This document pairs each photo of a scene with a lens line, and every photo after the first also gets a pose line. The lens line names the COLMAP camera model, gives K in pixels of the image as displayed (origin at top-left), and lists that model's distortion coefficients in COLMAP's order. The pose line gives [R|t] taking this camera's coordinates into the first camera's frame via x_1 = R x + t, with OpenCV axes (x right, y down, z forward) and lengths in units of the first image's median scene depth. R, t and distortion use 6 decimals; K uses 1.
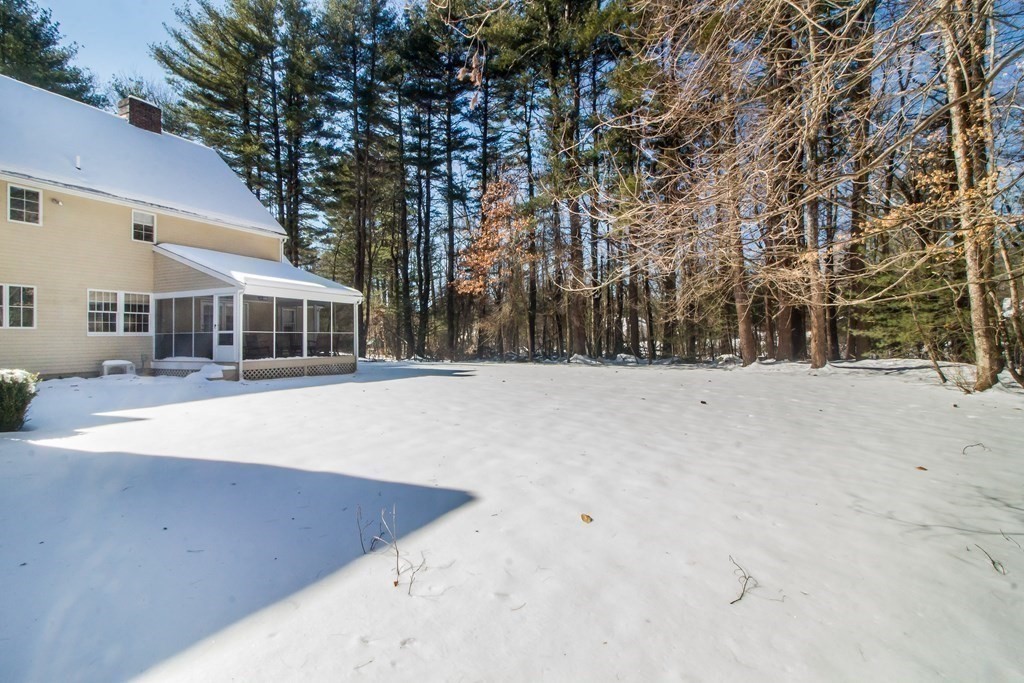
lens RADIAL K [[463.3, 0, 529.1], [0, 463.3, 345.0], [0, 0, 1]] dist [0.001873, 0.000322]
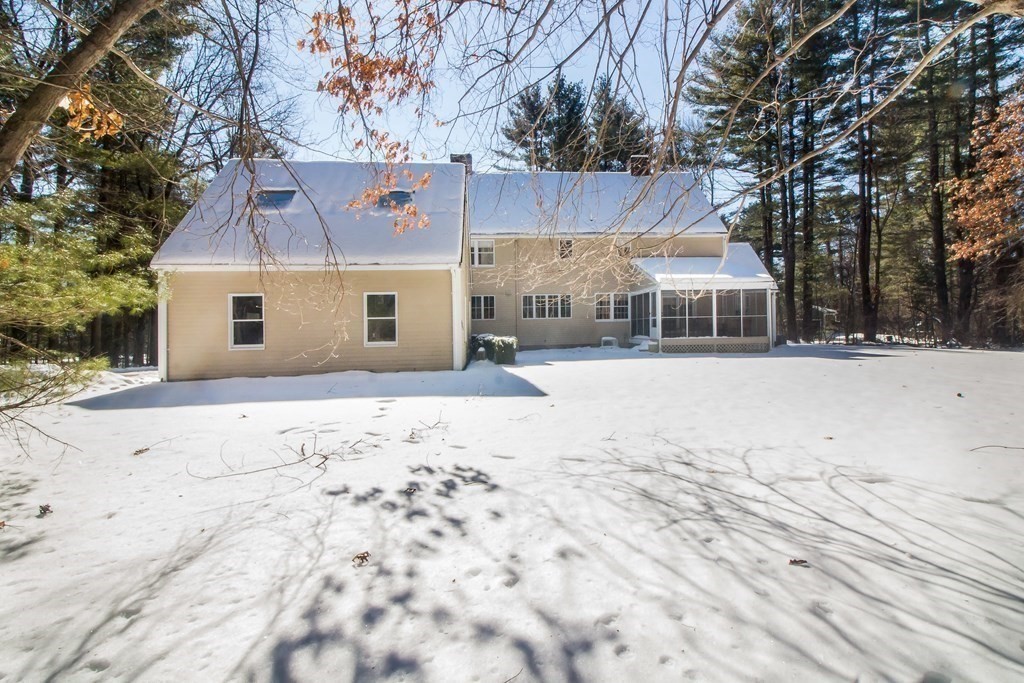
lens RADIAL K [[463.3, 0, 529.1], [0, 463.3, 345.0], [0, 0, 1]] dist [0.001873, 0.000322]
pose [[0.504929, 0.032492, -0.862549, 0.319409], [0.000263, 0.999285, 0.037797, 0.001178], [0.863161, -0.019312, 0.504560, -0.033006]]
